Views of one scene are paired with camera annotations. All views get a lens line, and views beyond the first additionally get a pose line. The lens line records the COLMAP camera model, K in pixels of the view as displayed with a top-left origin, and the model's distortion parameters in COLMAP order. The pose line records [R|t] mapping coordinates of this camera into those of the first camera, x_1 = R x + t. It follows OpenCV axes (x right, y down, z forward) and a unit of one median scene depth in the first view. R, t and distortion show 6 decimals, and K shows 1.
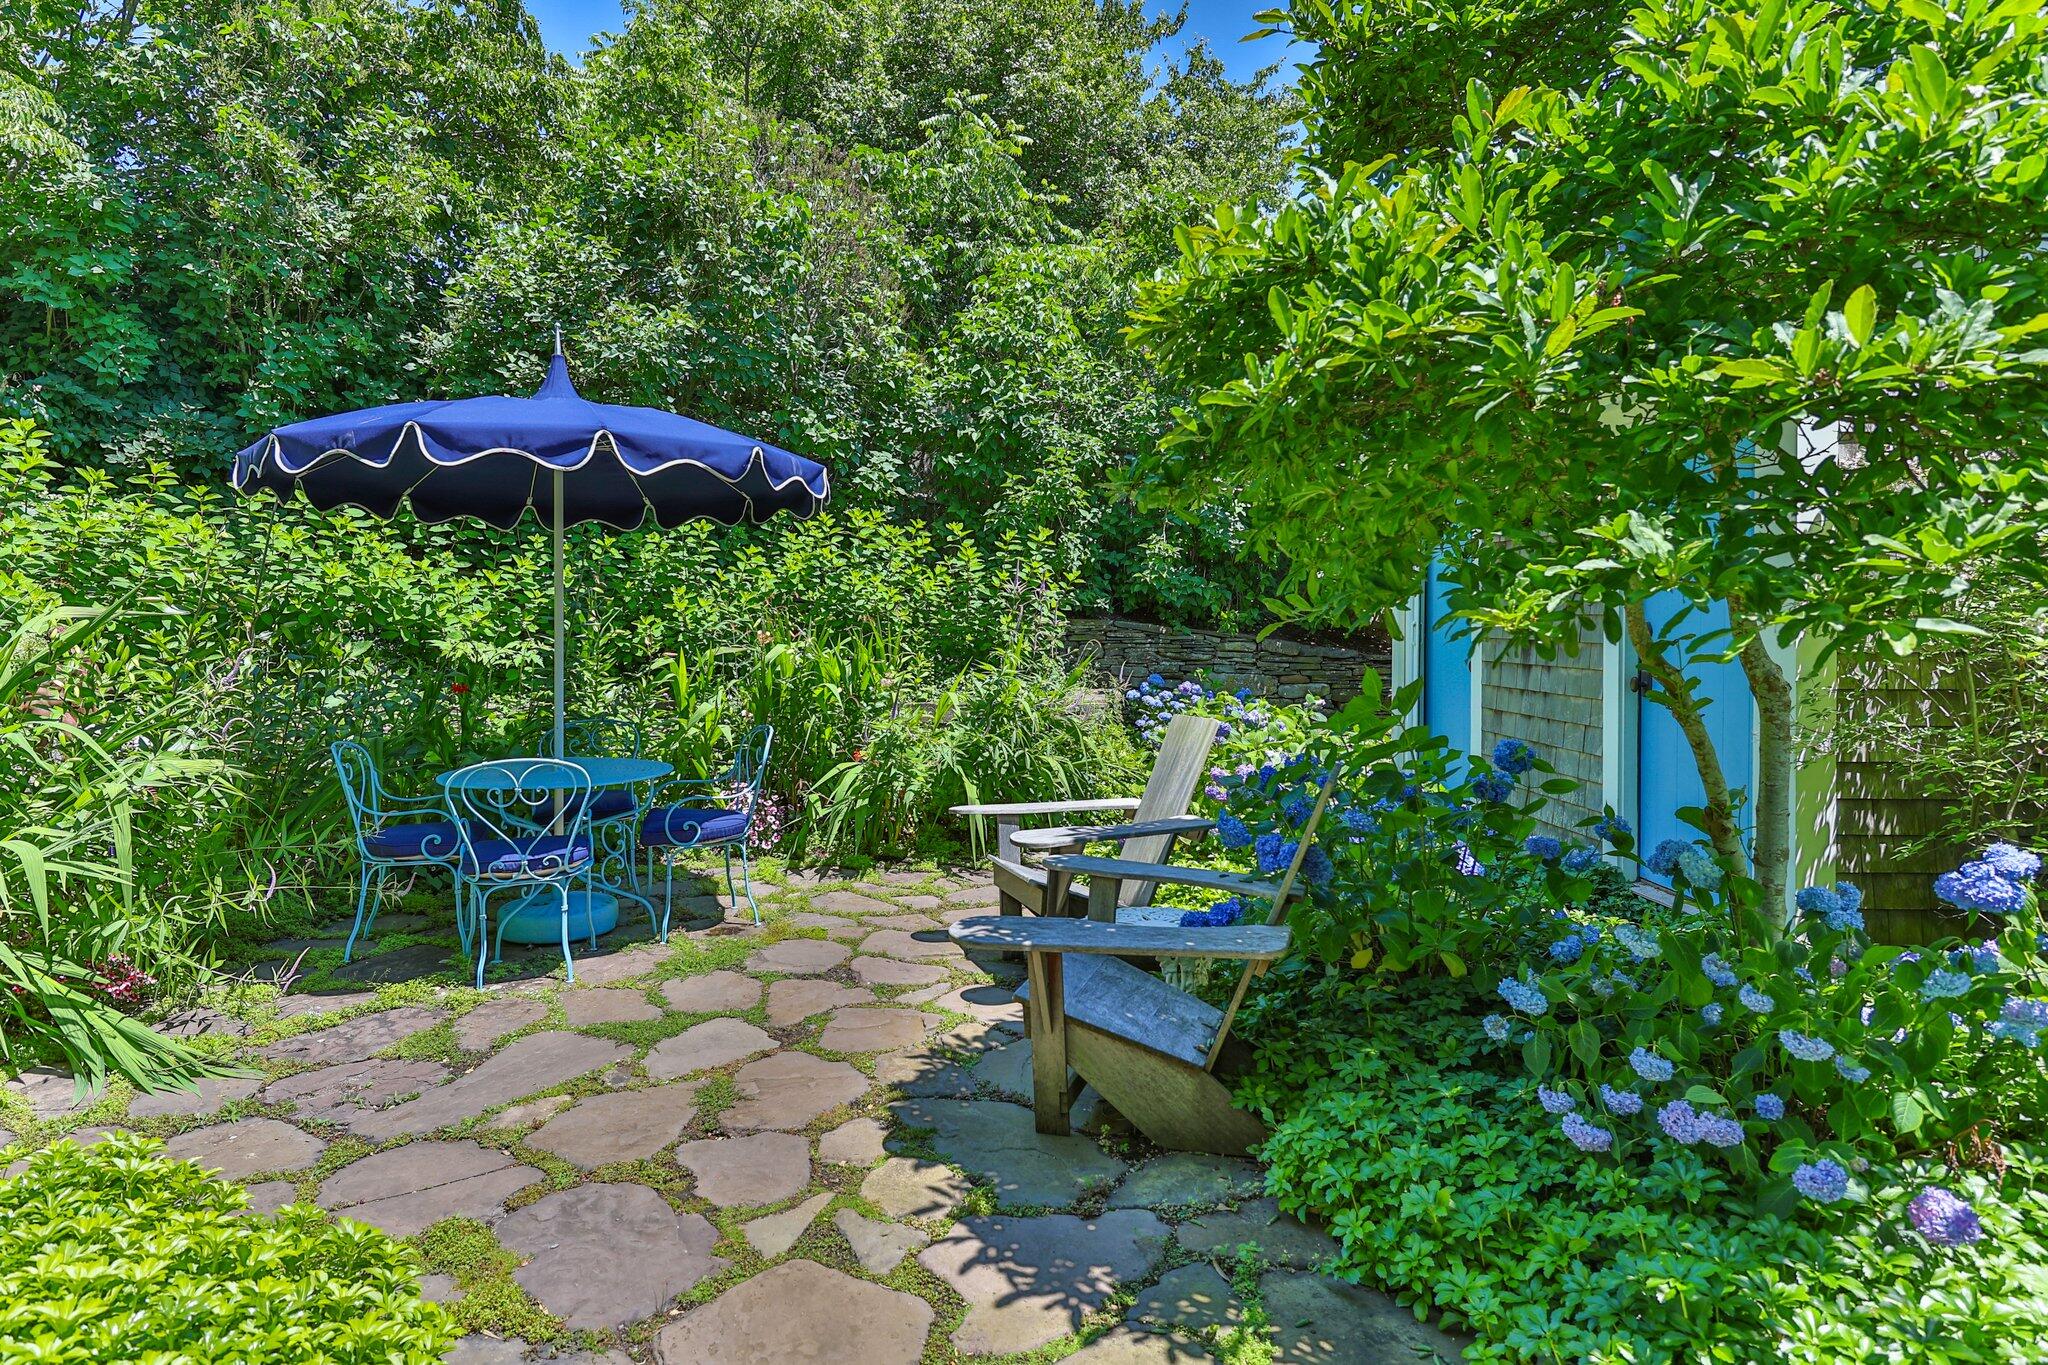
lens RADIAL K [[1129.2, 0, 990.6], [0, 1129.2, 624.8], [0, 0, 1]] dist [0.023677, -0.000333]
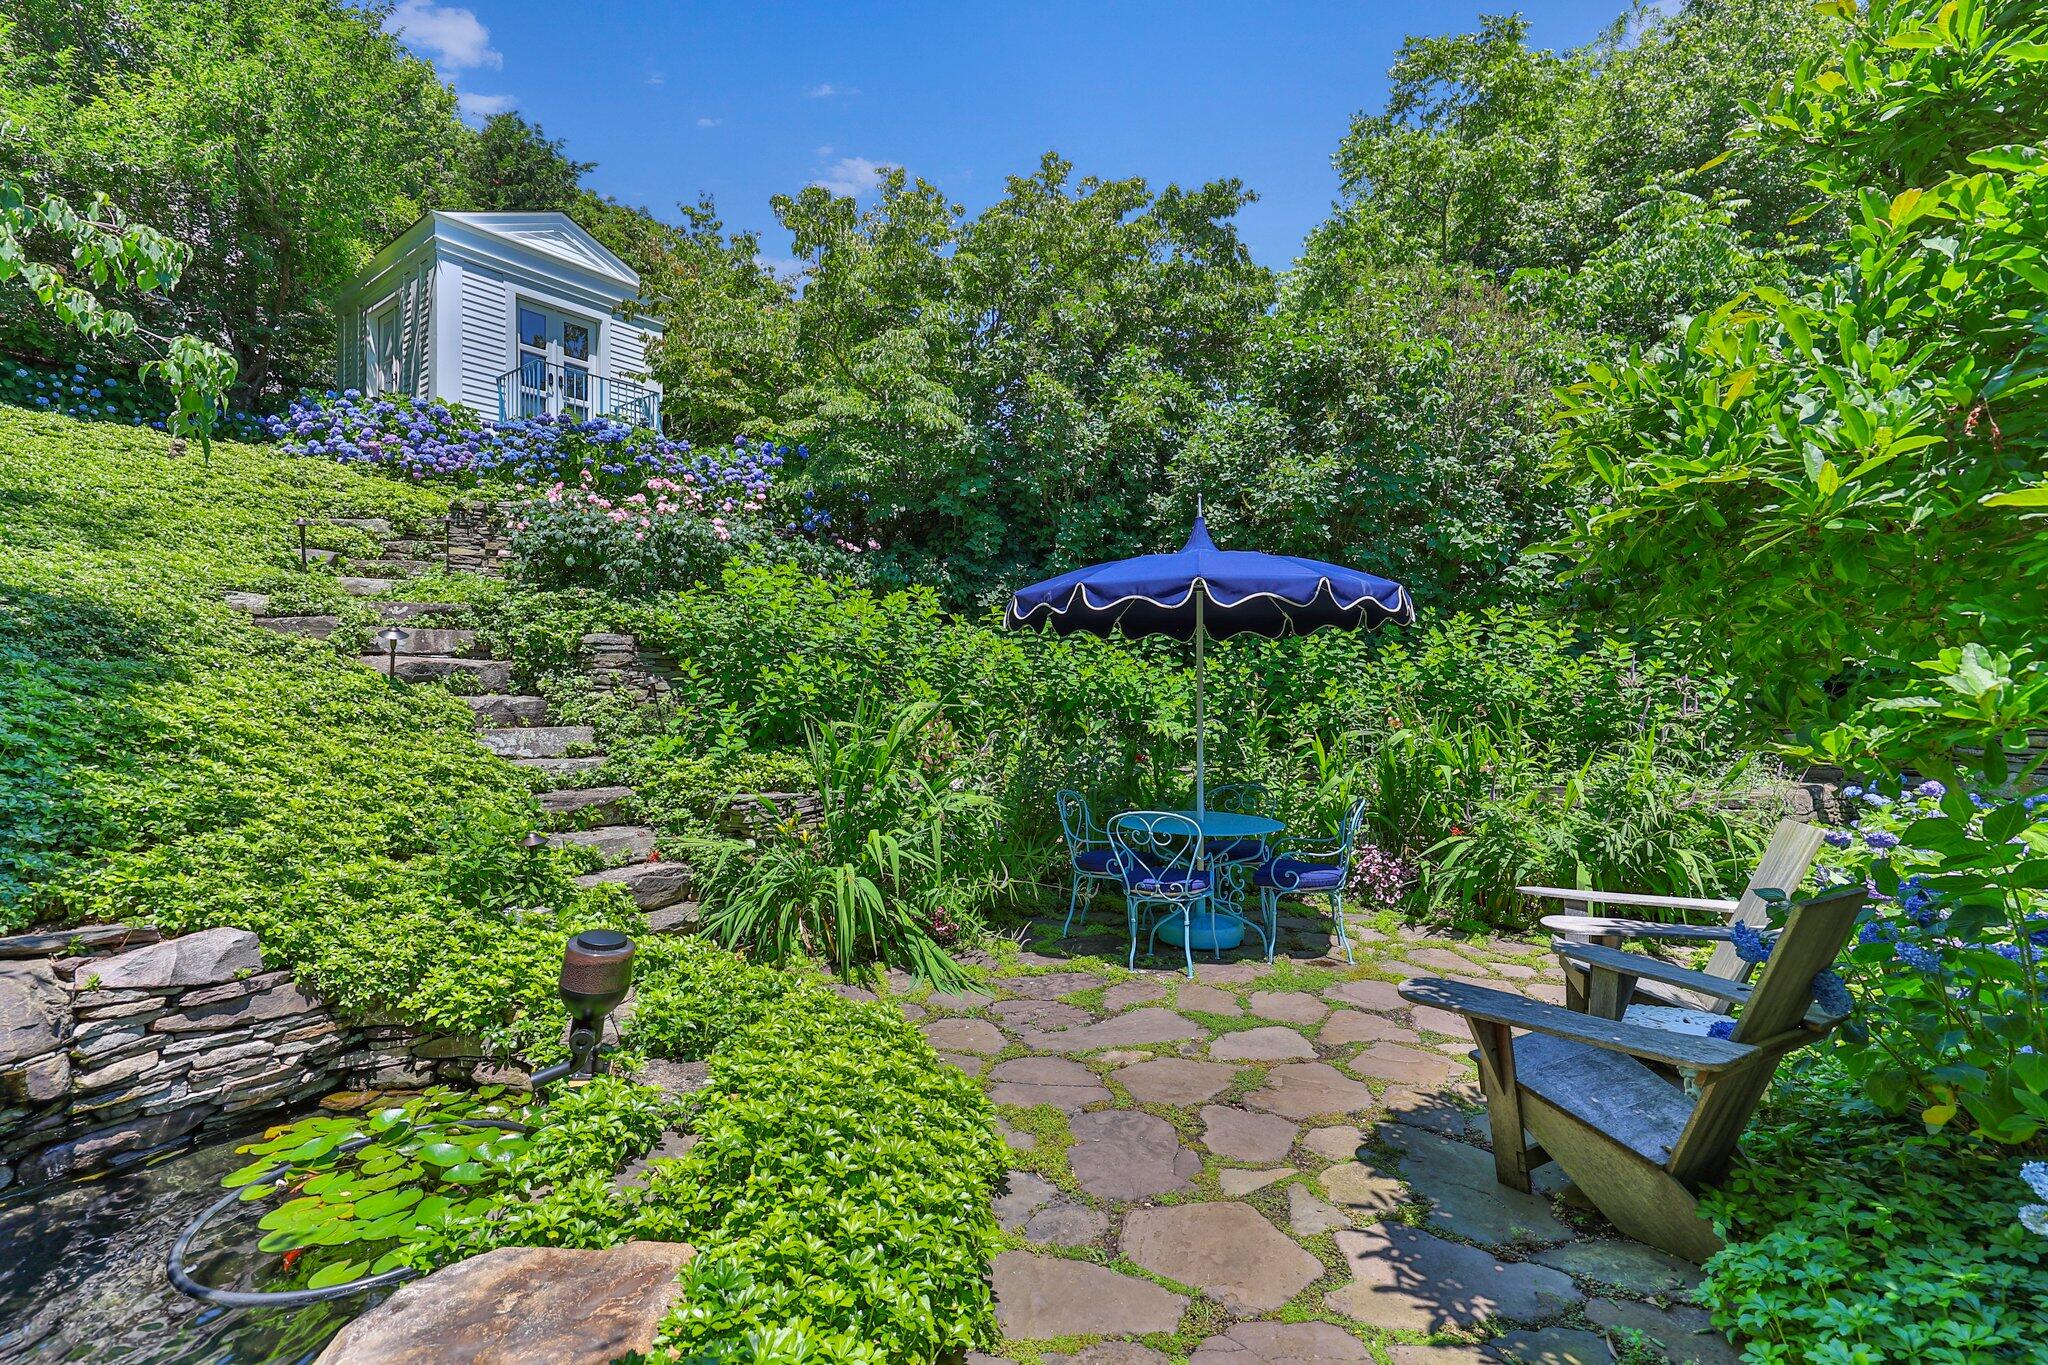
lens RADIAL K [[957.7, 0, 1033.5], [0, 957.7, 677.7], [0, 0, 1]] dist [0.033927, 0.000092]
pose [[0.793674, -0.008085, -0.608289, 0.122152], [-0.005526, 0.999775, -0.020499, -0.014468], [0.608318, 0.019631, 0.793451, -0.026667]]
